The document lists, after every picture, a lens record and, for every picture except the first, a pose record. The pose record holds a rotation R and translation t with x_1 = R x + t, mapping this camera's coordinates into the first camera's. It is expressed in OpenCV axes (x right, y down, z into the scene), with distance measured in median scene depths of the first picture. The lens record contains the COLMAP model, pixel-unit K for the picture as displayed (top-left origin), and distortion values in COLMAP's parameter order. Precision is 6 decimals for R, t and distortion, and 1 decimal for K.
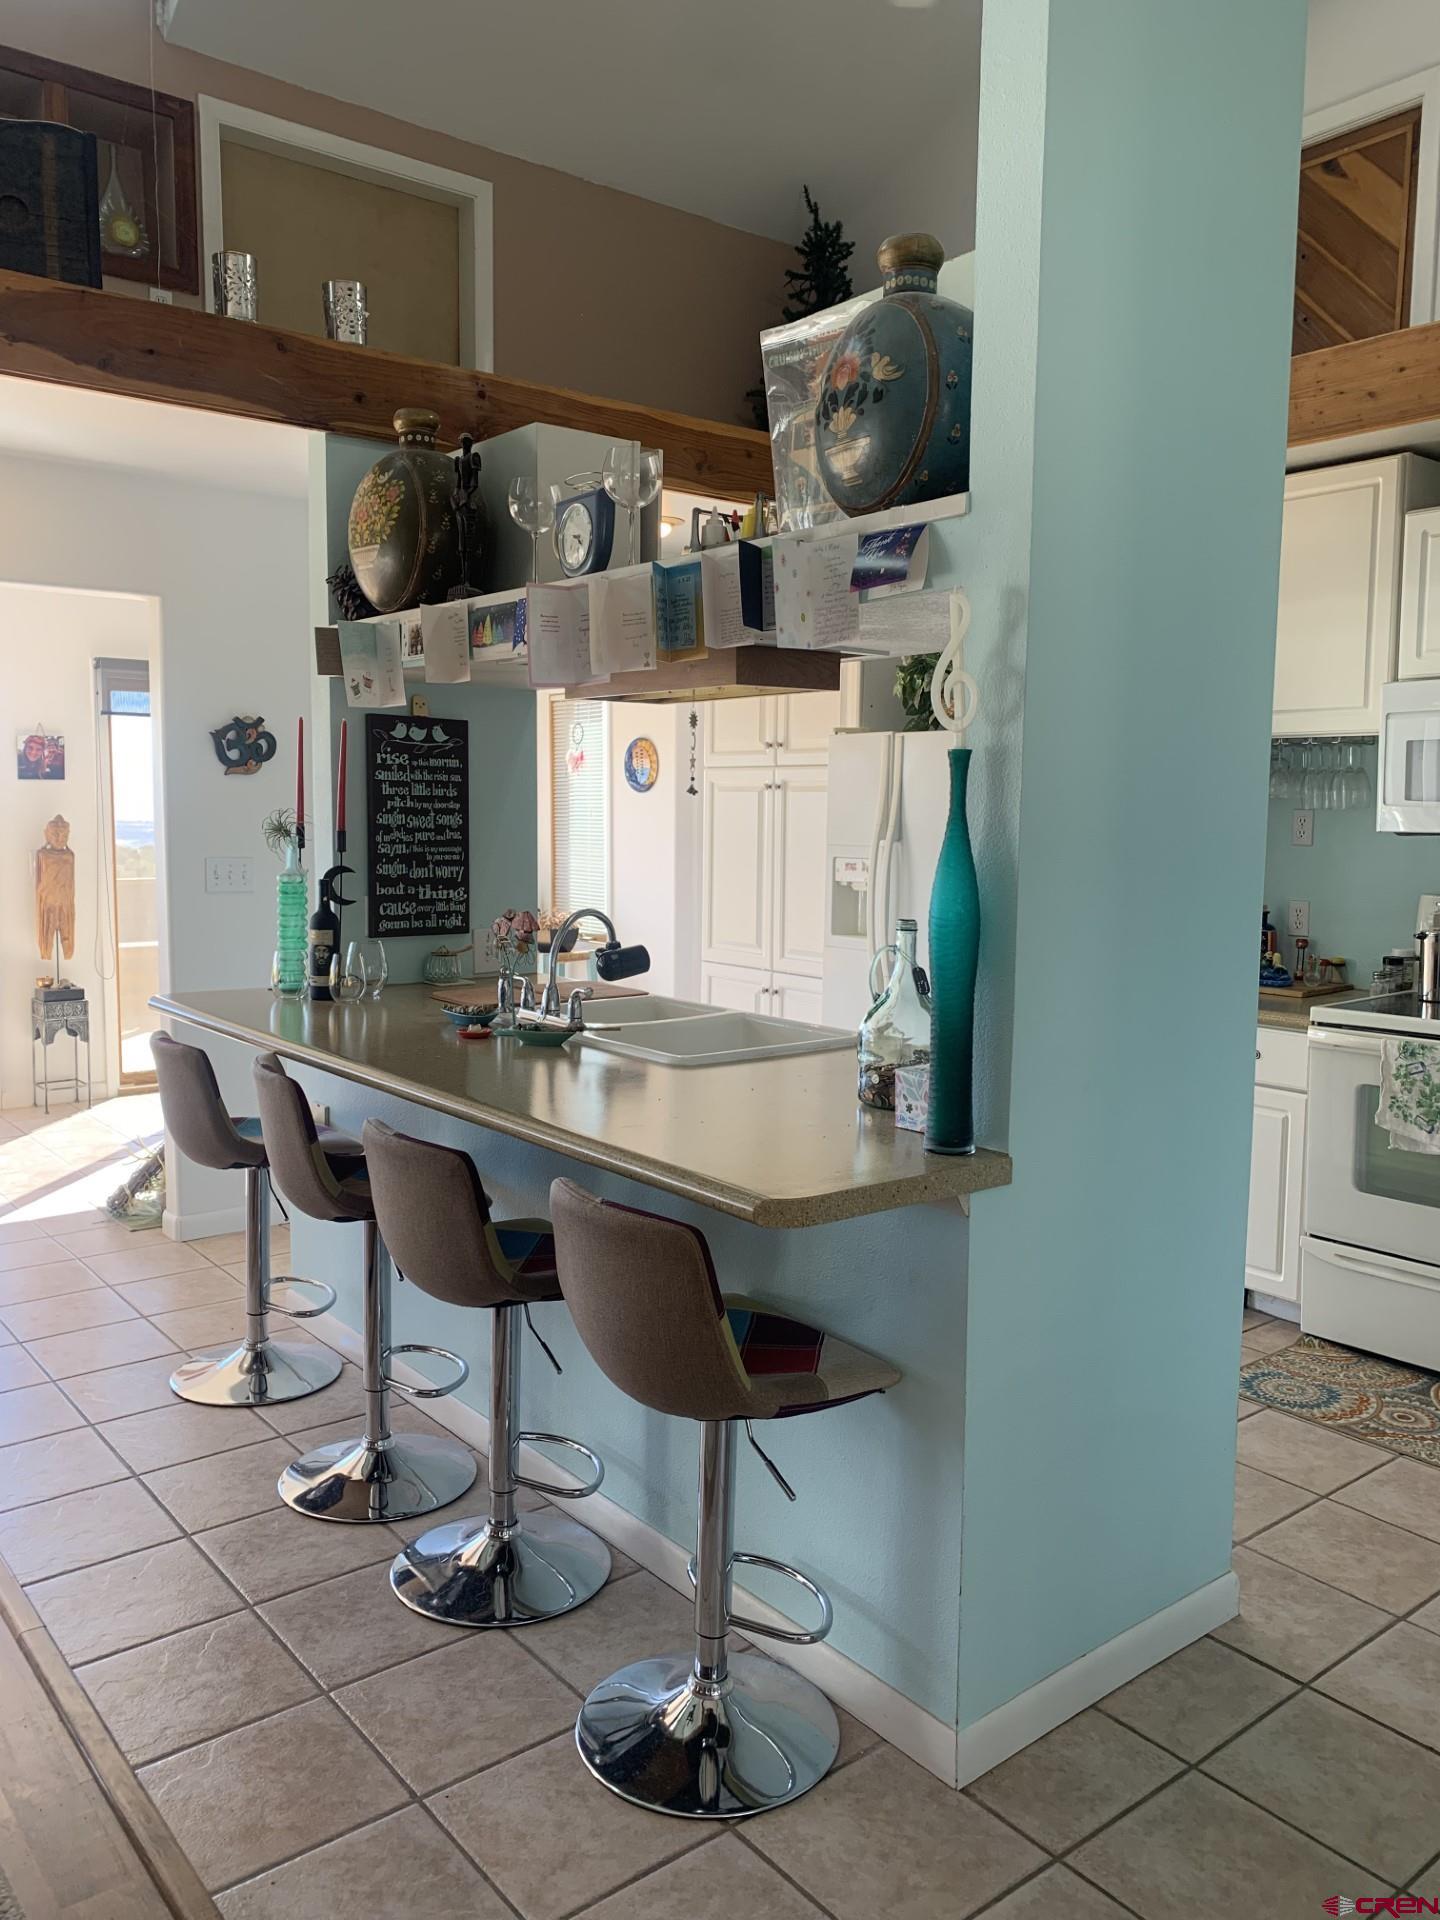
lens RADIAL K [[1488.1, 0, 727.7], [0, 1488.1, 953.4], [0, 0, 1]] dist [0.071212, 0.006005]
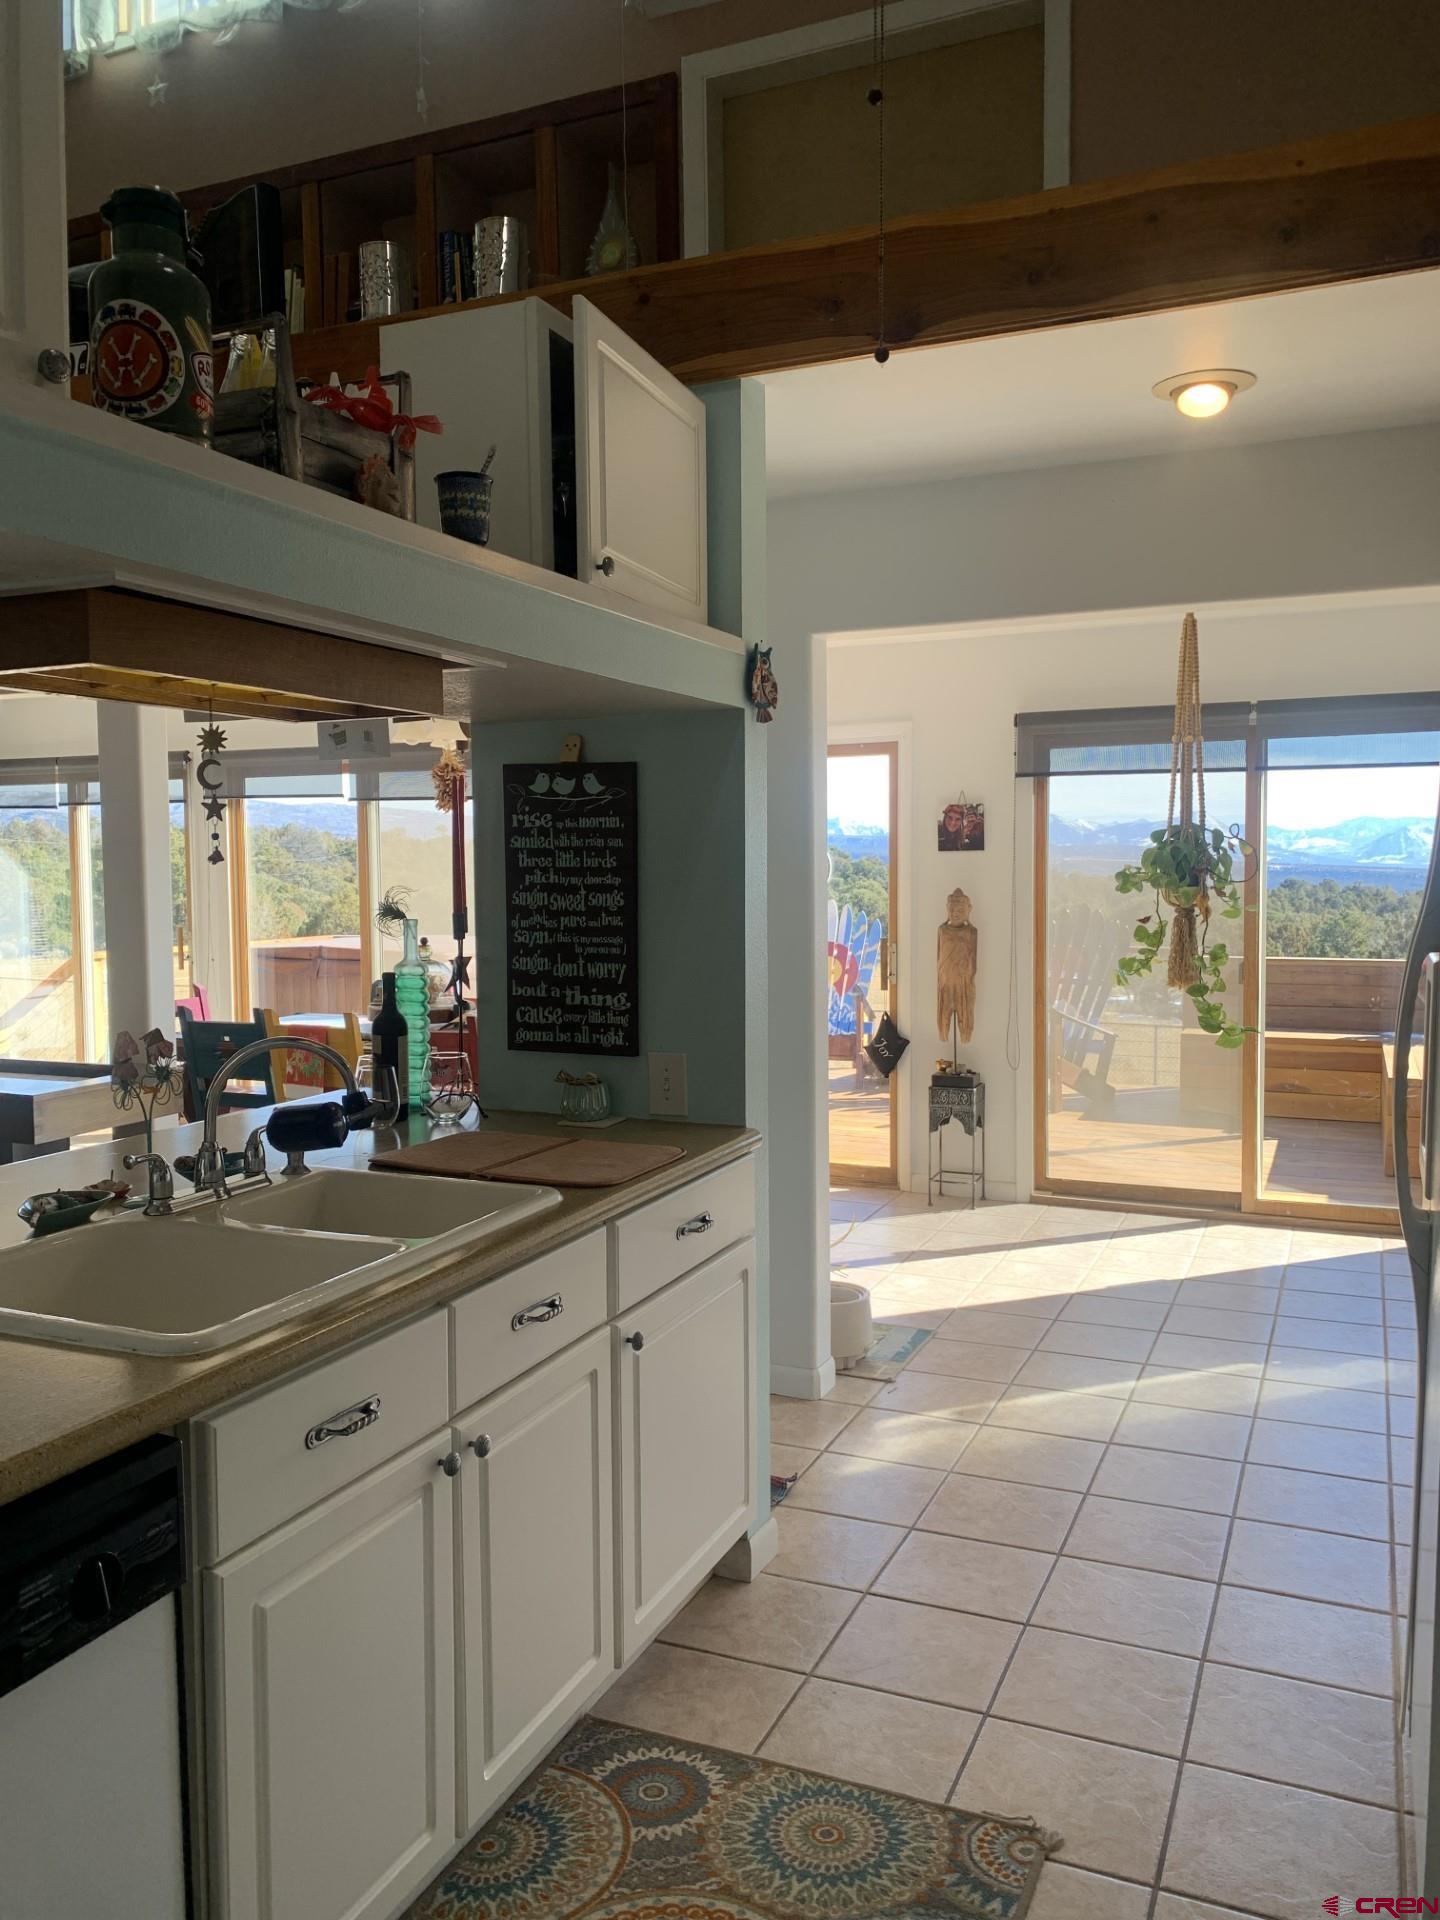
lens RADIAL K [[1488.1, 0, 722.8], [0, 1488.1, 965.8], [0, 0, 1]] dist [0.071212, 0.006005]
pose [[0.468628, 0.046788, -0.882156, 0.489988], [-0.076868, 0.996969, 0.012043, -0.070830], [0.880045, 0.062166, 0.470804, 0.713857]]
